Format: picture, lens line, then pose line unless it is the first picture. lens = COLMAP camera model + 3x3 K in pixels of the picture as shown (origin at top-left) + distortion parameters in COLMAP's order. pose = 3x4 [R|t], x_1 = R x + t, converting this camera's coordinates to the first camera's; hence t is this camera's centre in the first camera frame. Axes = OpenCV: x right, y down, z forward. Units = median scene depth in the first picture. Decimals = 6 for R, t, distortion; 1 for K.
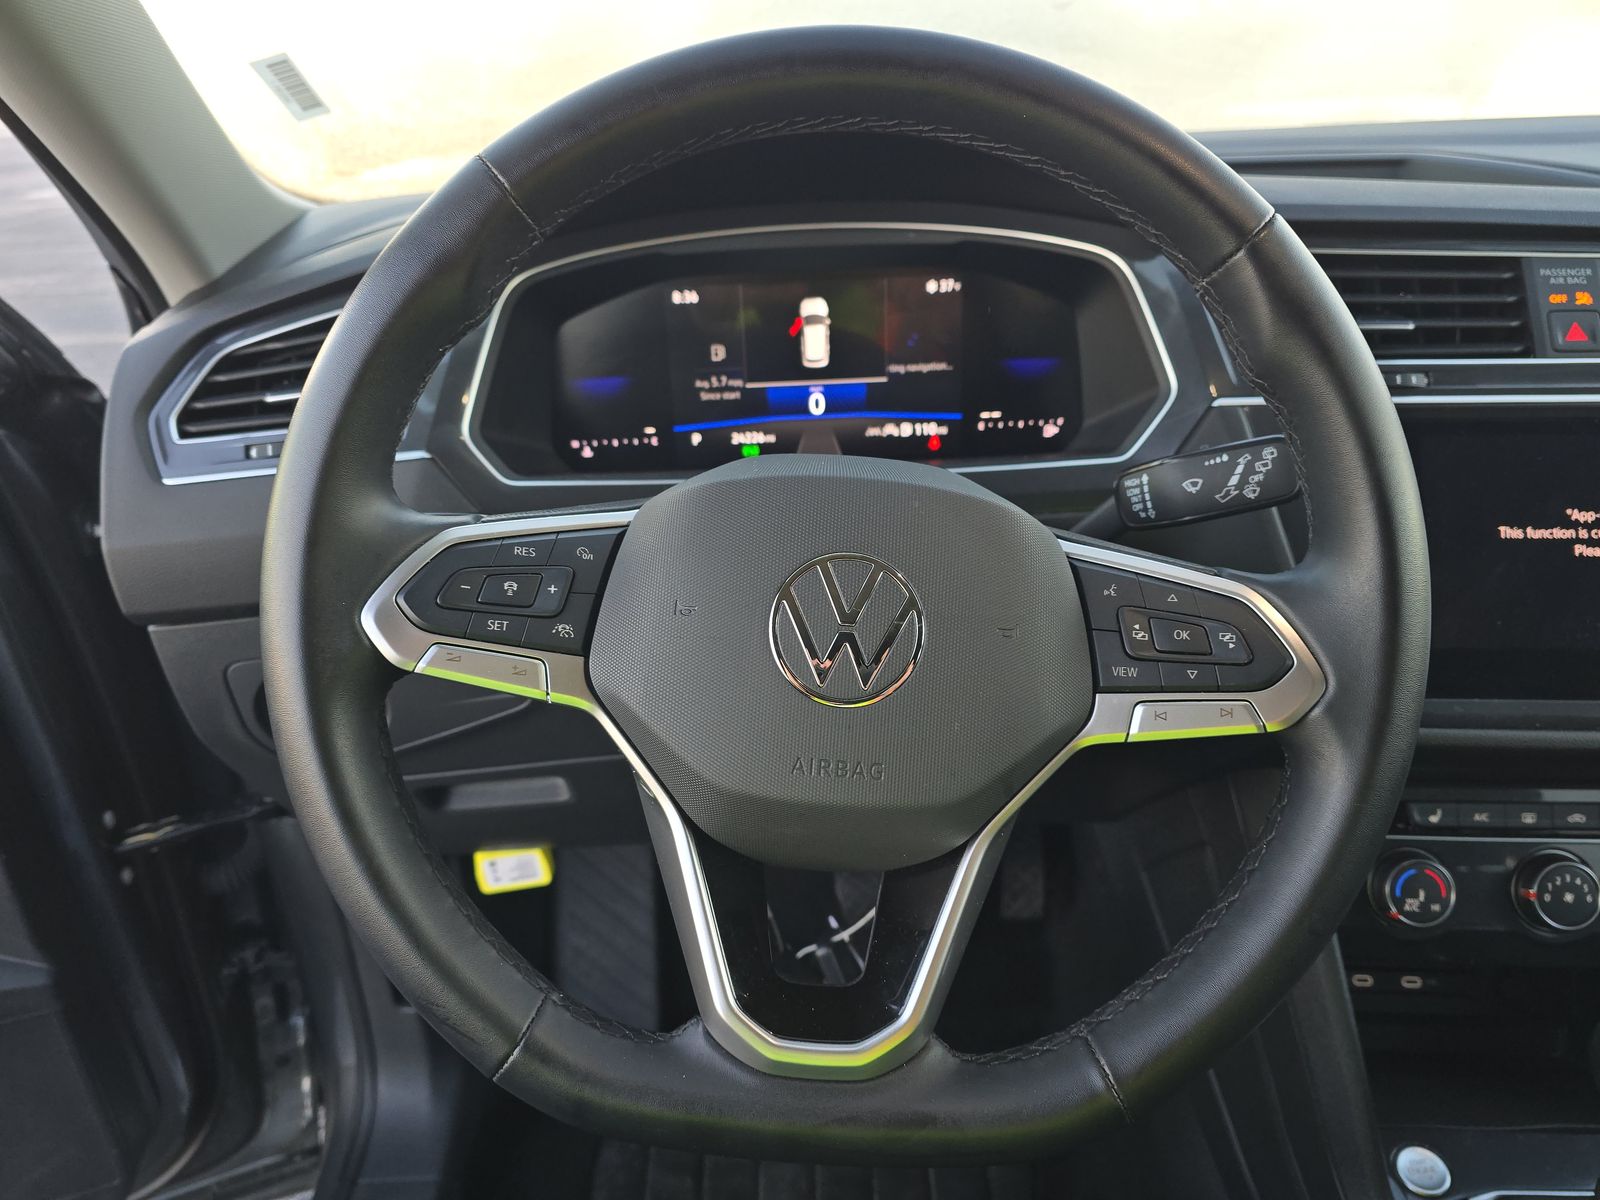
lens RADIAL K [[1067.3, 0, 796.6], [0, 1067.3, 599.1], [0, 0, 1]] dist [0.010534, -0.018746]
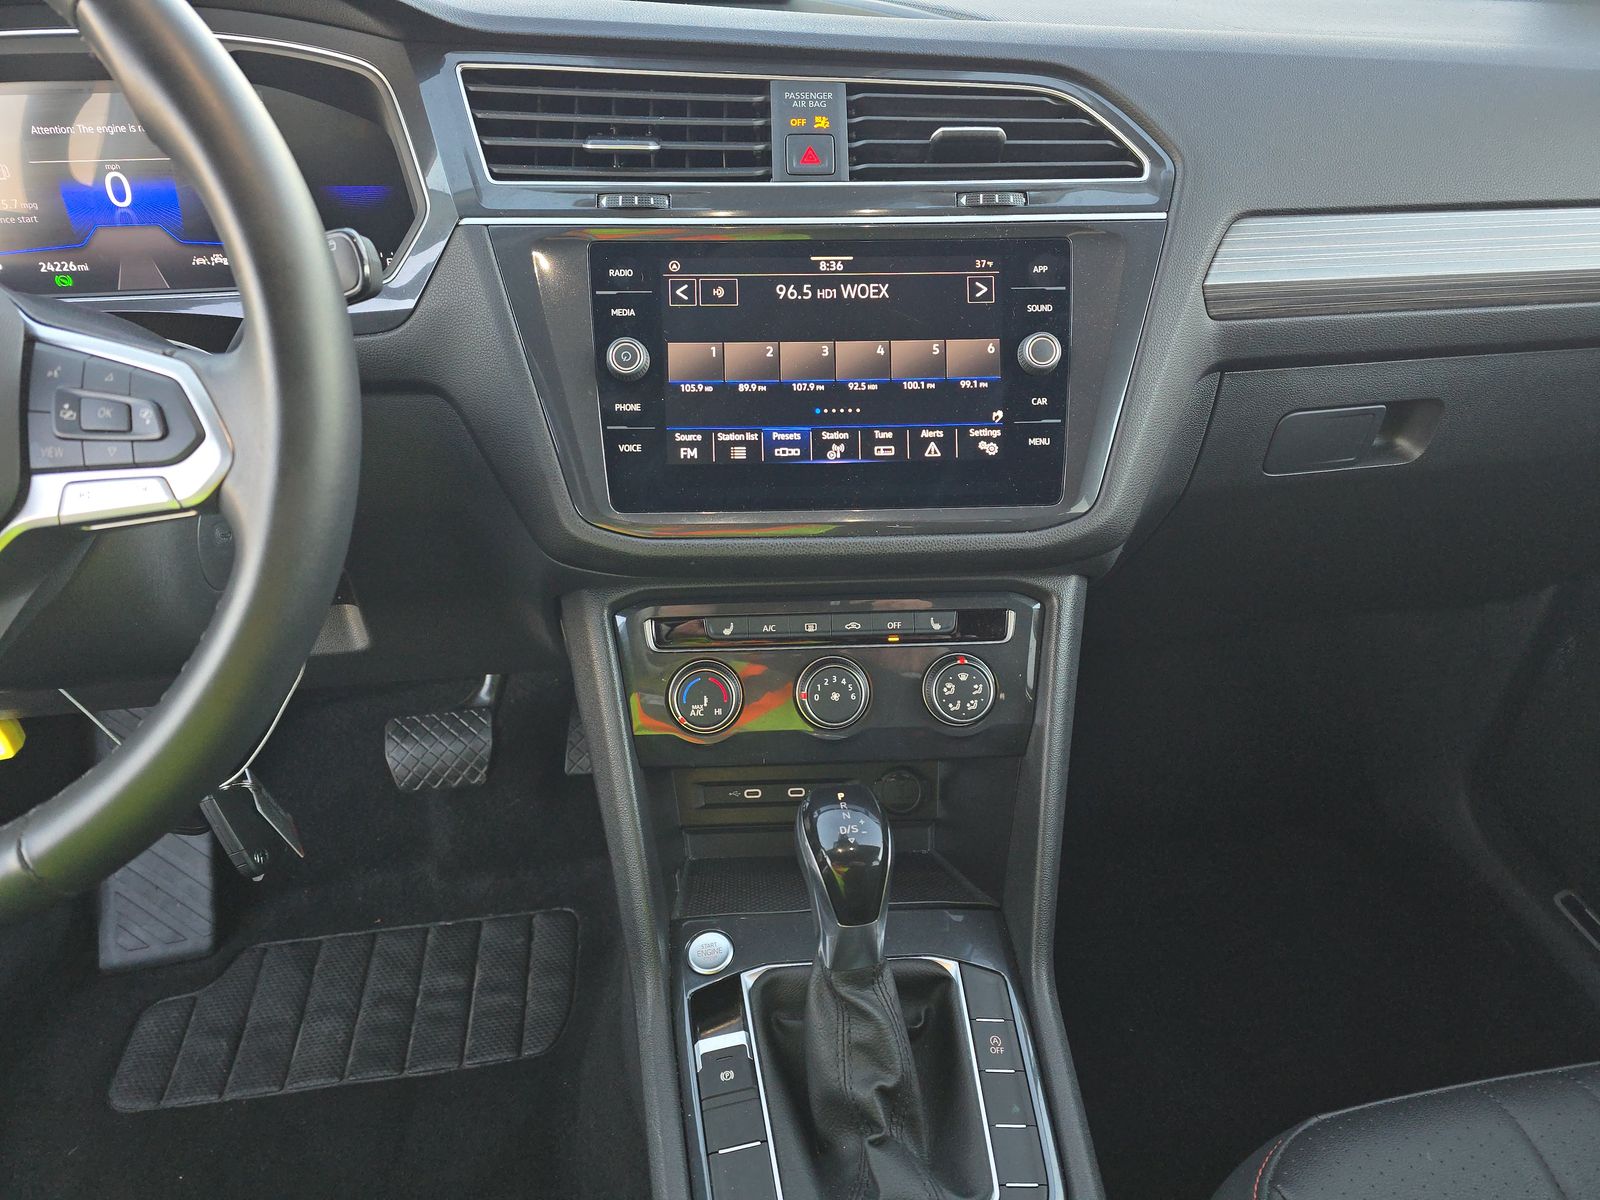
lens RADIAL K [[1067.3, 0, 797.9], [0, 1067.3, 602.2], [0, 0, 1]] dist [0.010534, -0.018746]
pose [[0.989688, -0.033429, 0.139285, 0.540439], [0.020470, 0.995413, 0.093457, 0.081728], [-0.141770, -0.089642, 0.985832, -0.059215]]
